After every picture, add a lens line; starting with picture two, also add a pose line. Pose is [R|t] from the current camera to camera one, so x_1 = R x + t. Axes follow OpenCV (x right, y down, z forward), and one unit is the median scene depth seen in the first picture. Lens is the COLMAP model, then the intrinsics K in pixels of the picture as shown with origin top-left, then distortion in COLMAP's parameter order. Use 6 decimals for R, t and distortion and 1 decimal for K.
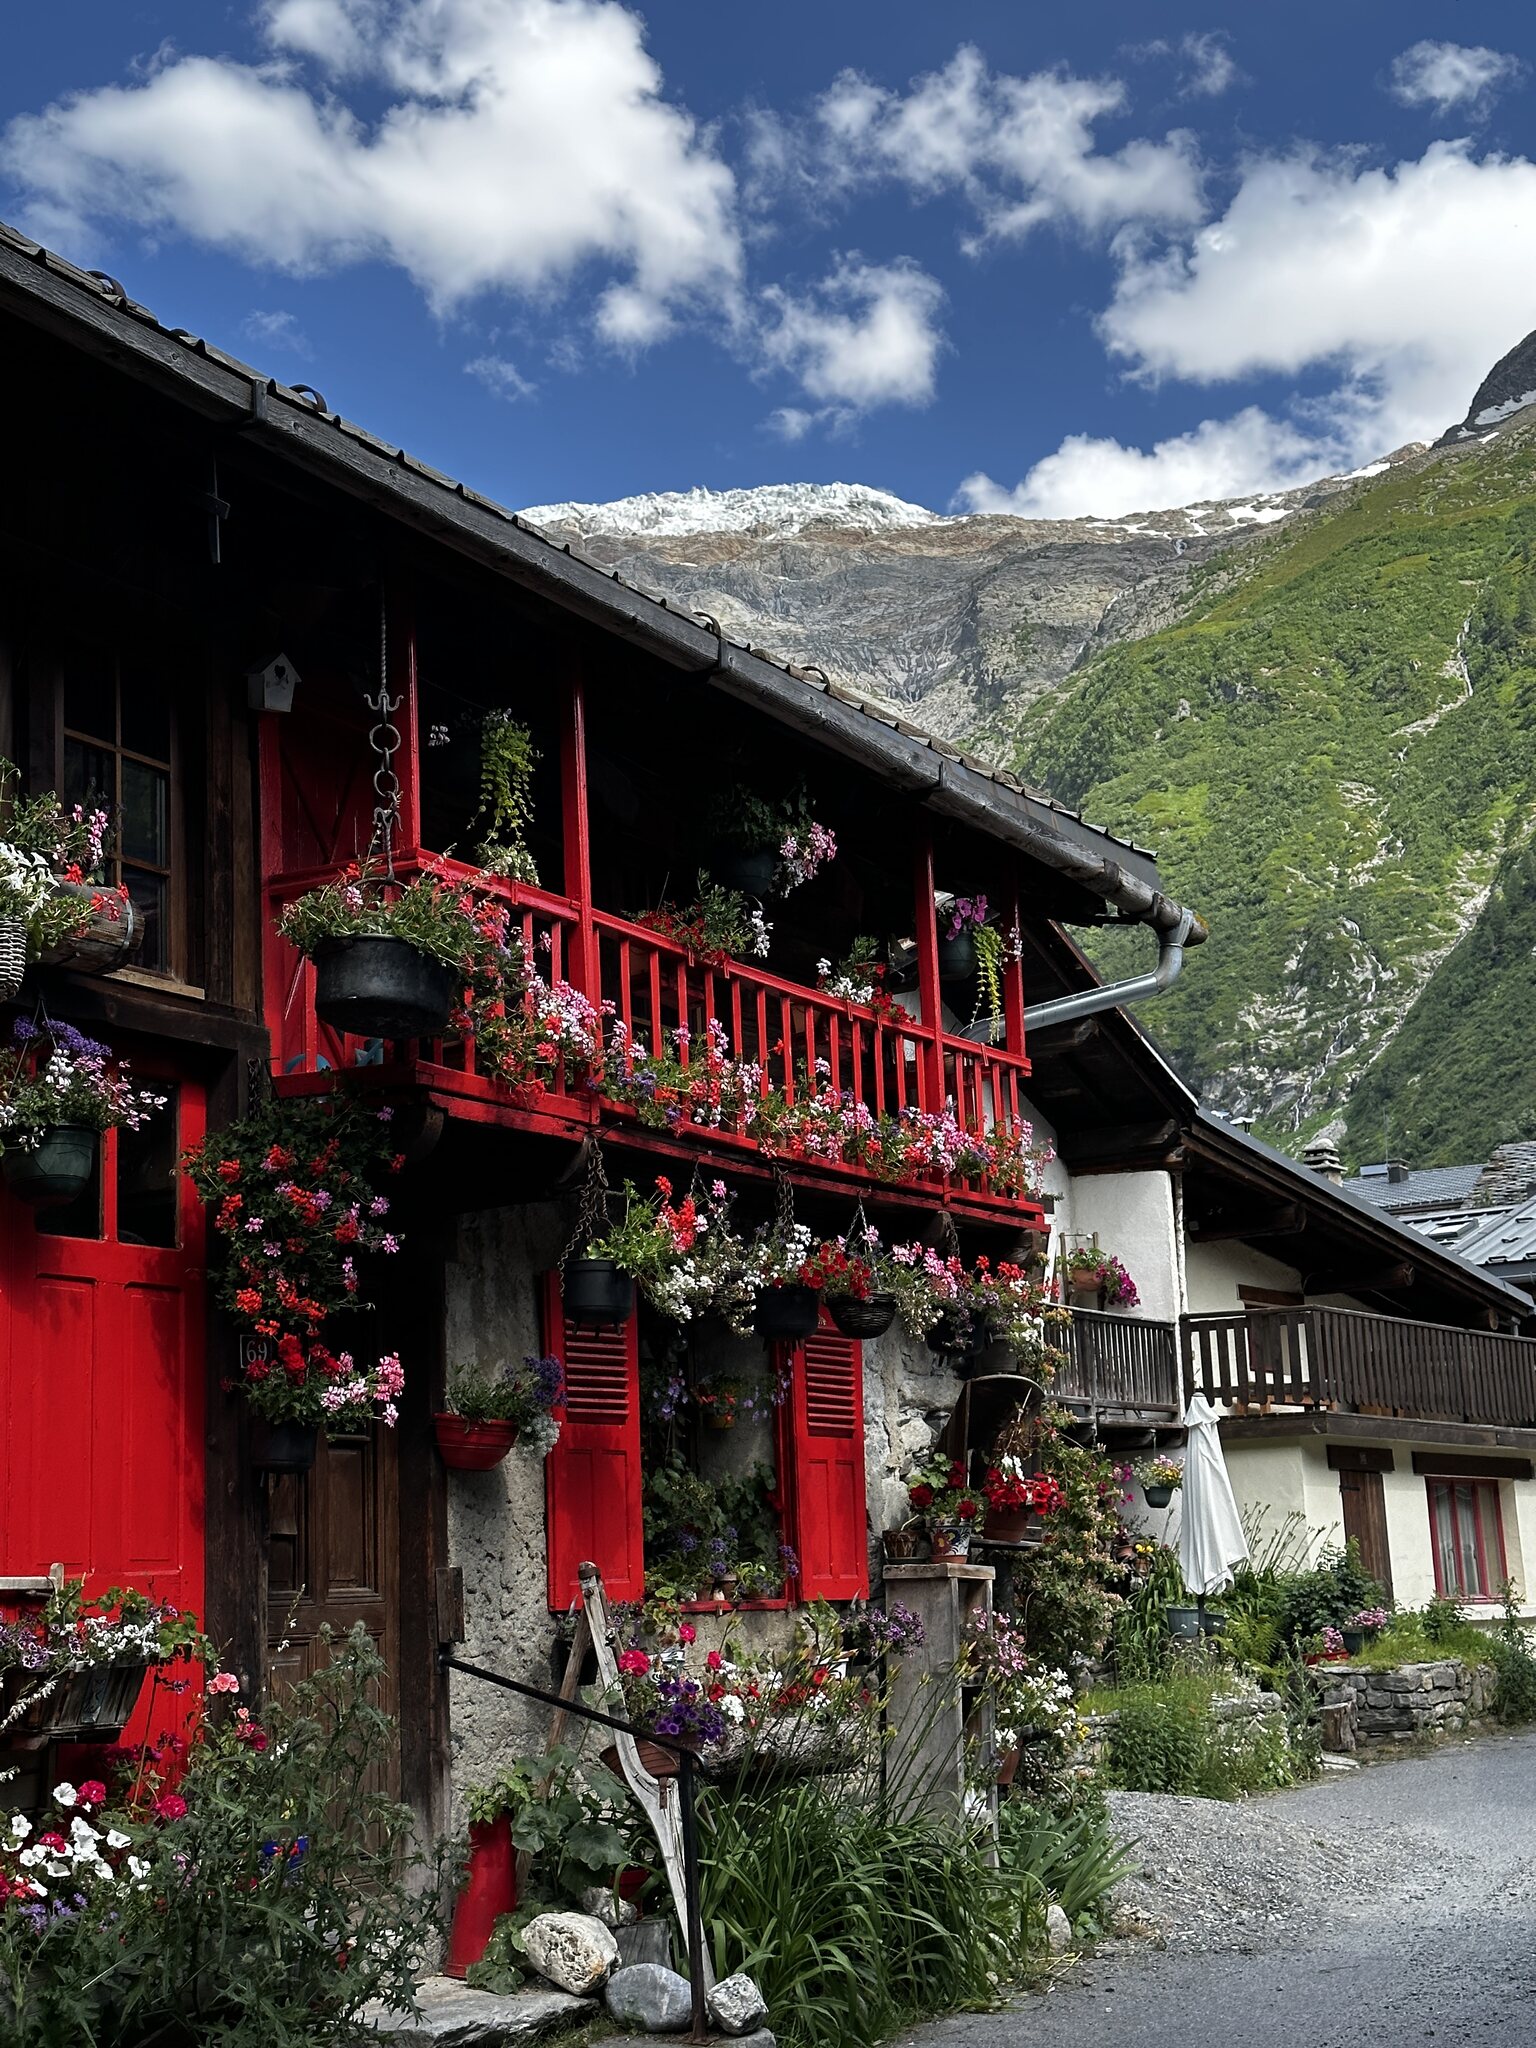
lens RADIAL K [[2848.5, 0, 768.0], [0, 2848.5, 1024.0], [0, 0, 1]] dist [0.214640, -0.446498]
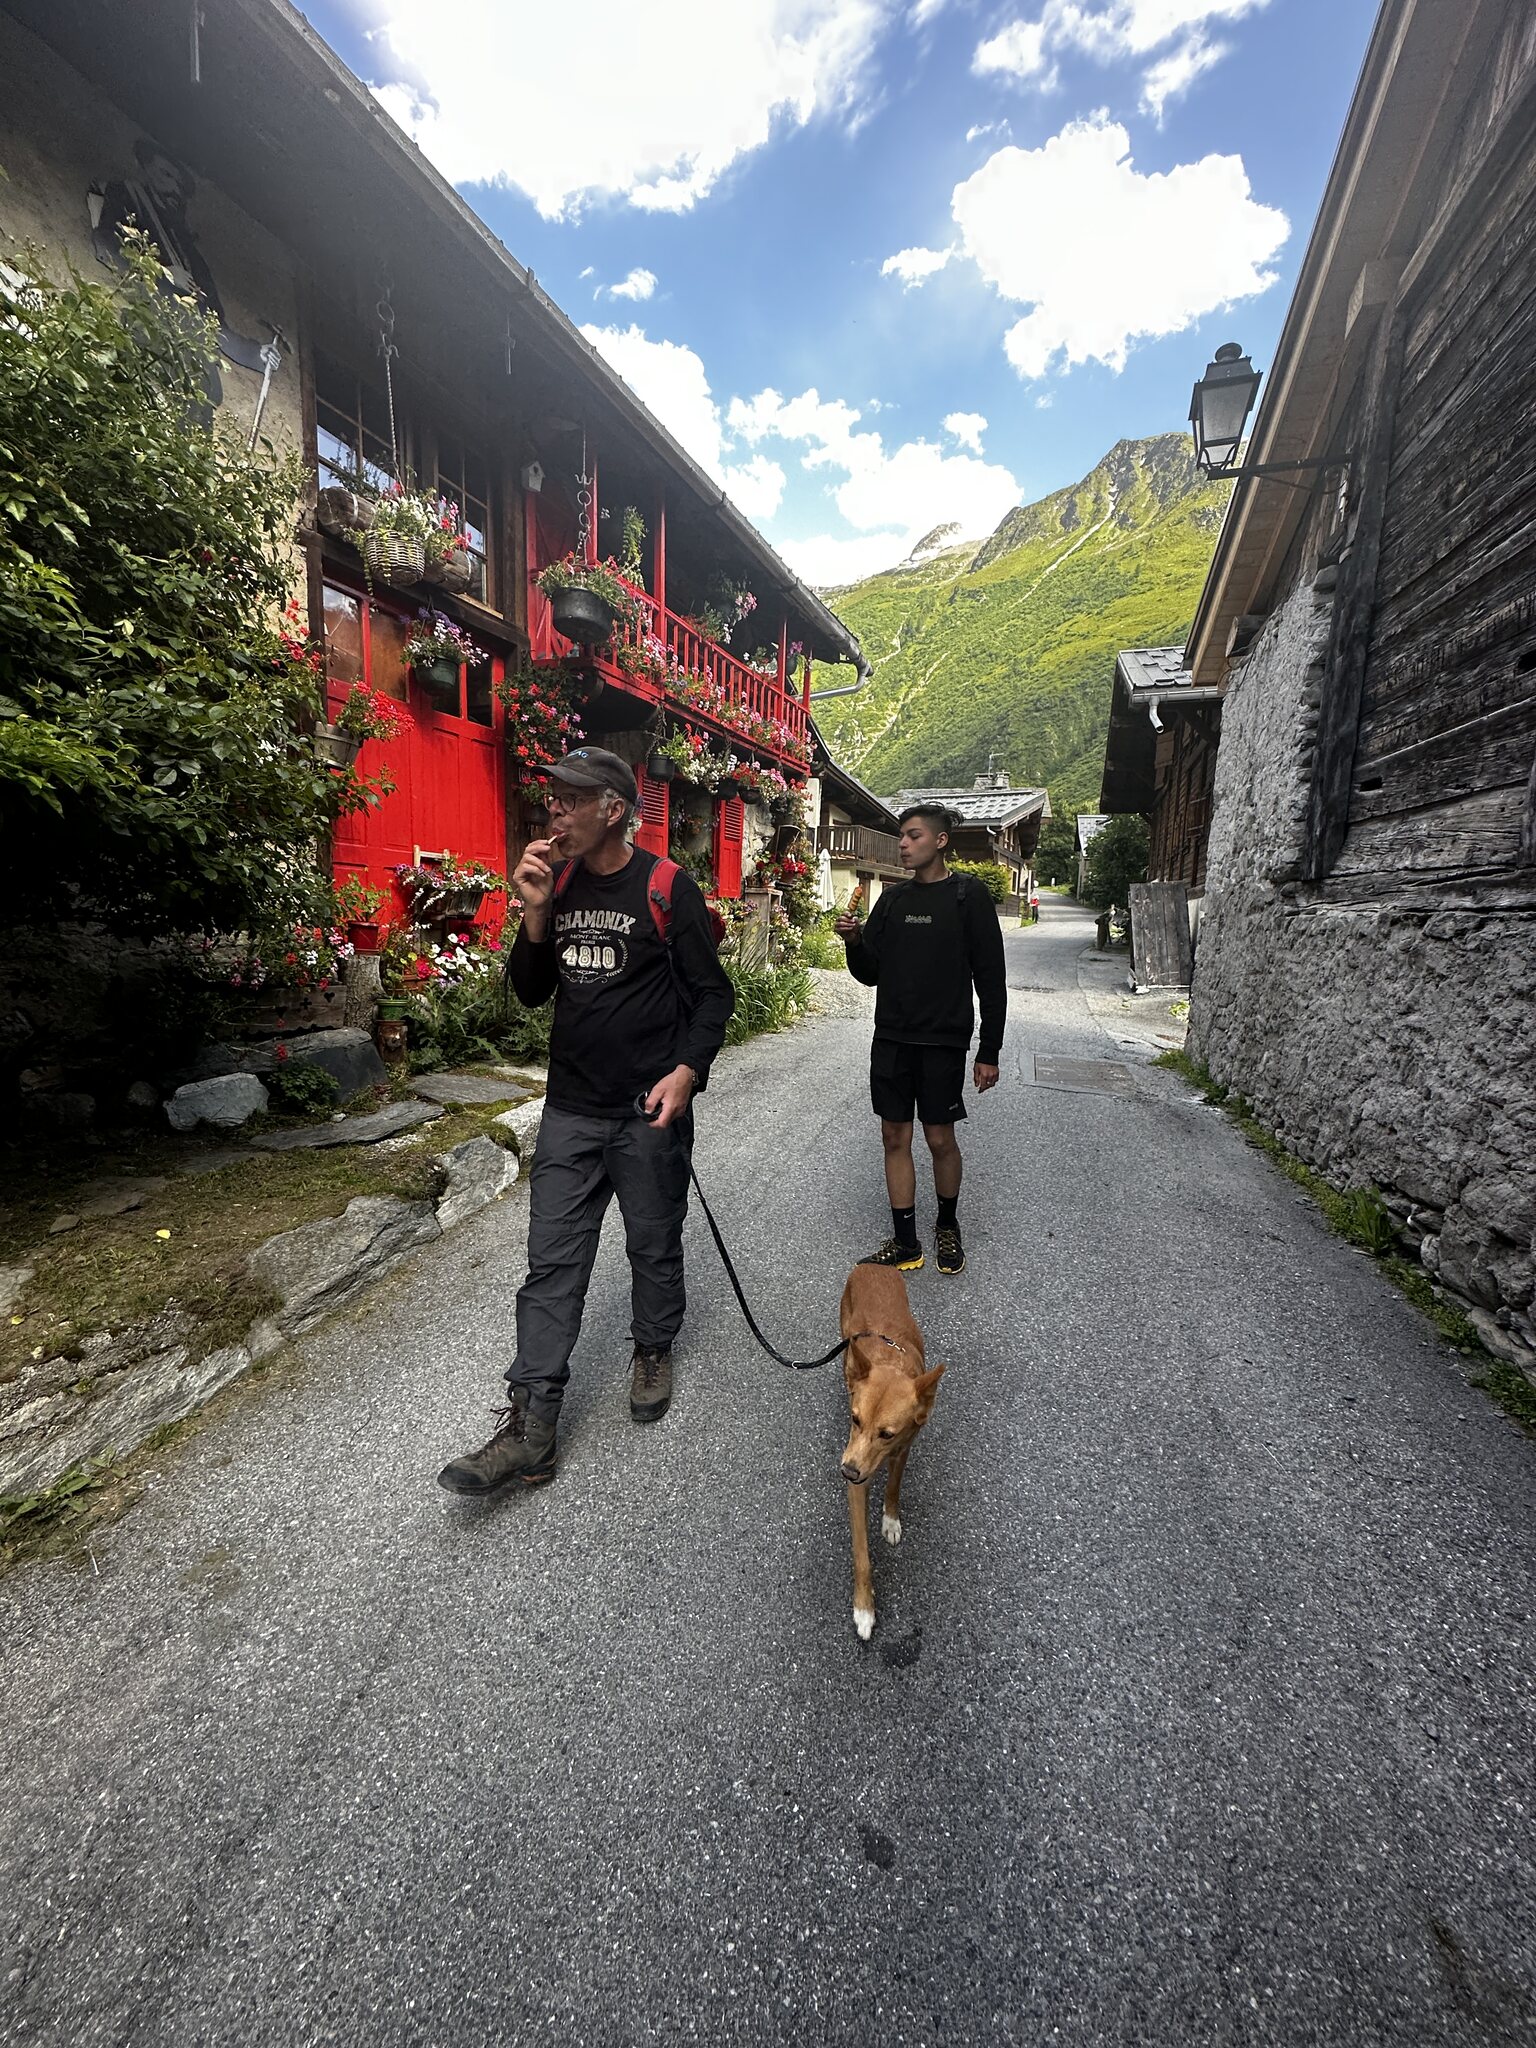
lens RADIAL K [[832.7, 0, 768.0], [0, 832.7, 1024.0], [0, 0, 1]] dist [-0.000391, 0.000069]
pose [[0.990487, 0.055453, 0.125935, -0.046782], [-0.093267, 0.943452, 0.318120, 0.065454], [-0.101173, -0.326839, 0.939649, 0.219229]]
